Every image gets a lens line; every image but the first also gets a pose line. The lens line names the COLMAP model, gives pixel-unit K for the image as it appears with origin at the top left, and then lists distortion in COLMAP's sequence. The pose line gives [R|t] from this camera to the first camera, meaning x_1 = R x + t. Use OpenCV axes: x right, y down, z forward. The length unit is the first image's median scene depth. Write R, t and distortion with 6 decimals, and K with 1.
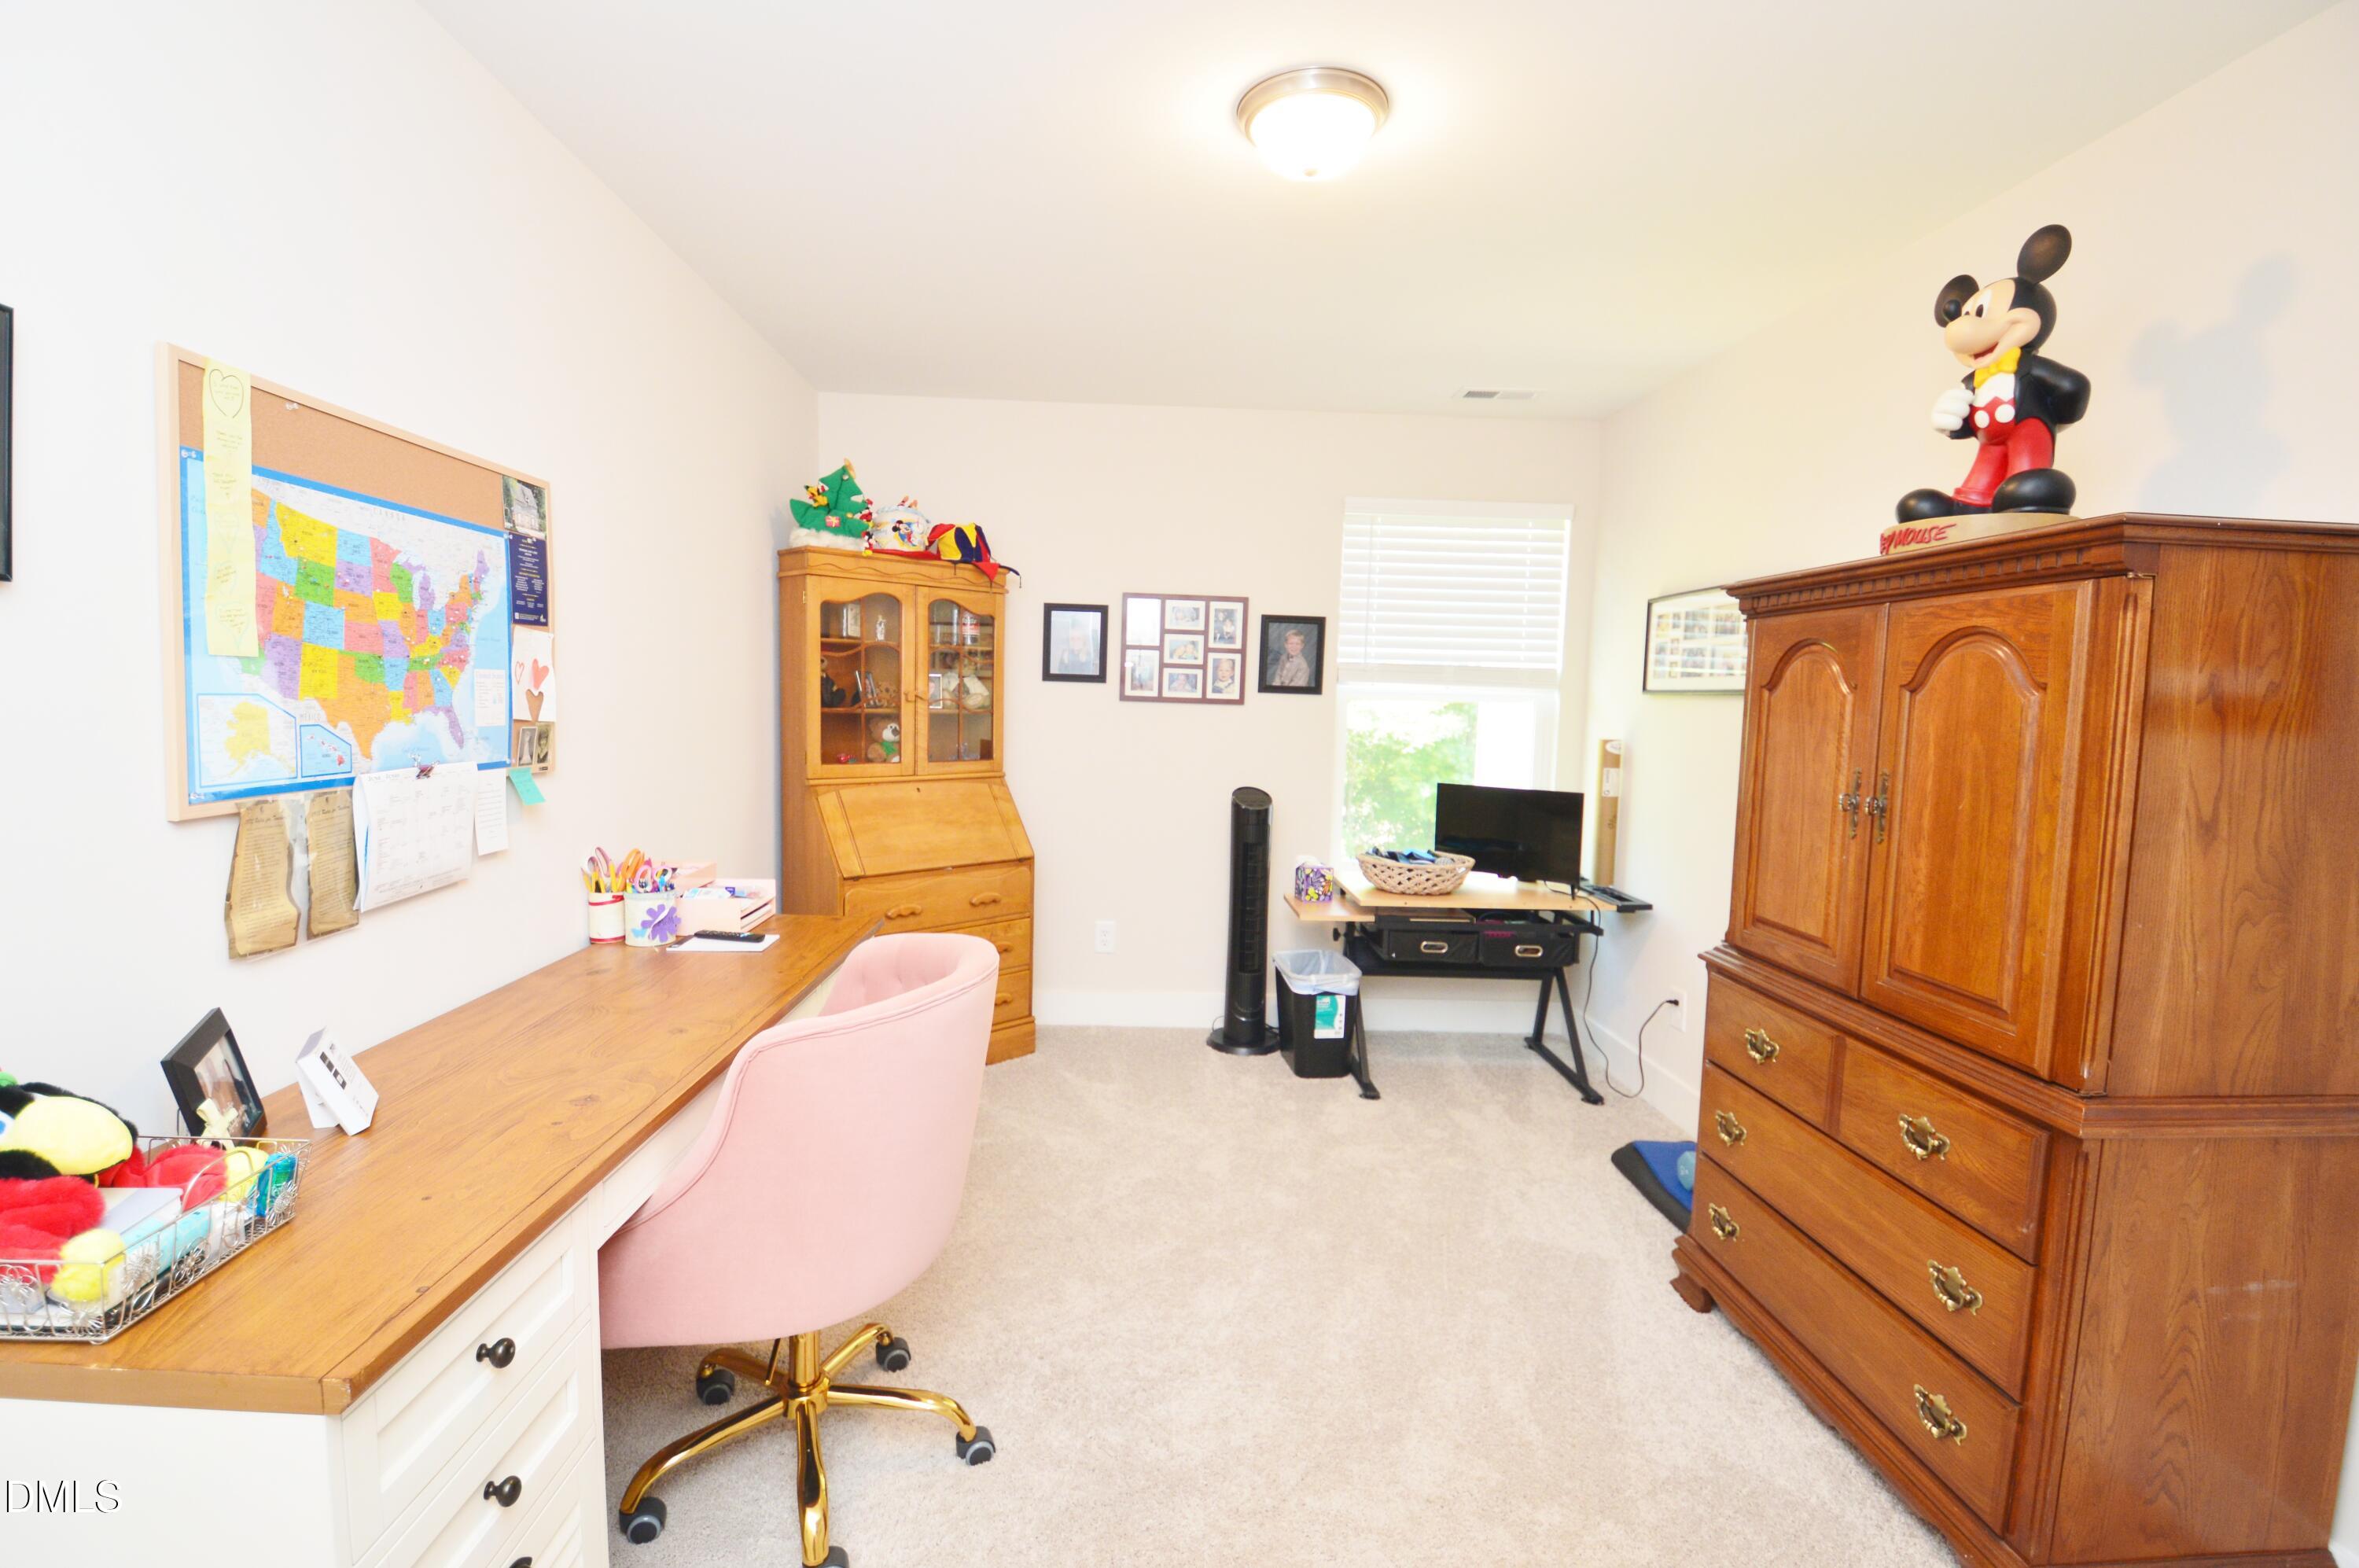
lens RADIAL K [[1060.7, 0, 1188.2], [0, 1060.7, 792.1], [0, 0, 1]] dist [-0.000816, -0.012456]
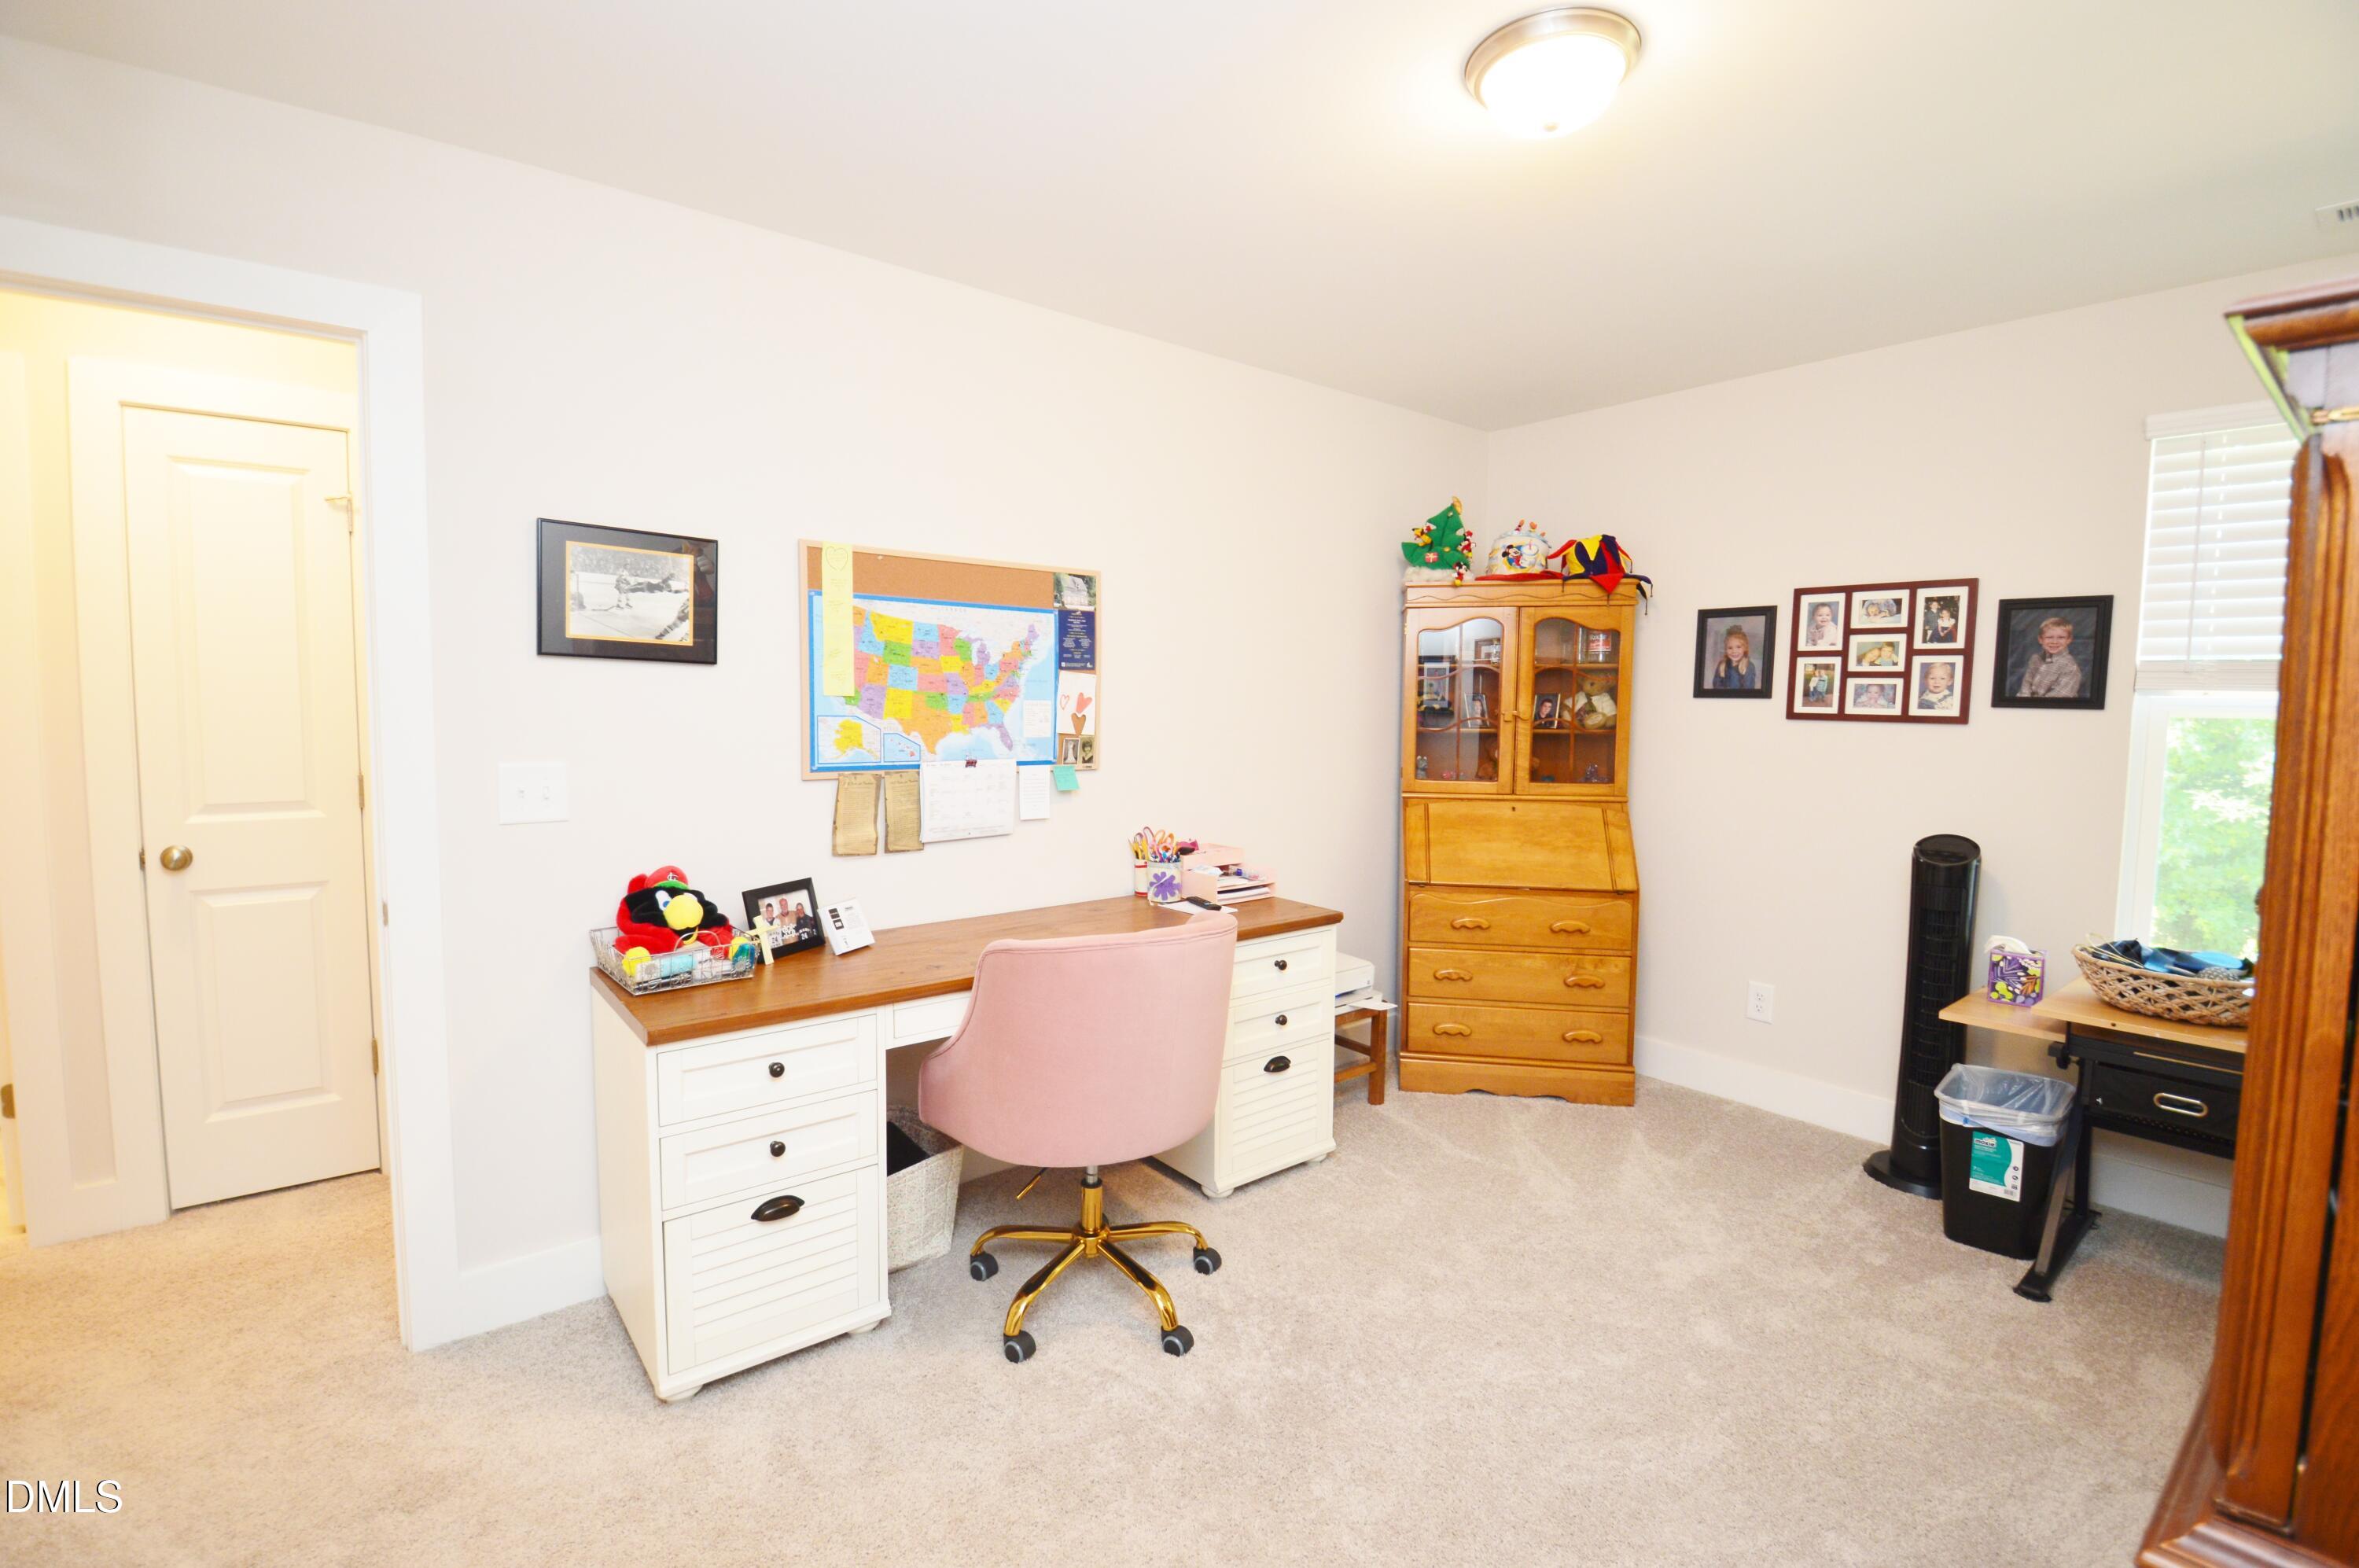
lens RADIAL K [[1060.7, 0, 1134.8], [0, 1060.7, 787.6], [0, 0, 1]] dist [-0.000816, -0.012456]
pose [[0.578628, 0.043818, -0.814414, 0.368824], [-0.067059, 0.997731, 0.006037, -0.004395], [0.812830, 0.051121, 0.580253, 0.123134]]
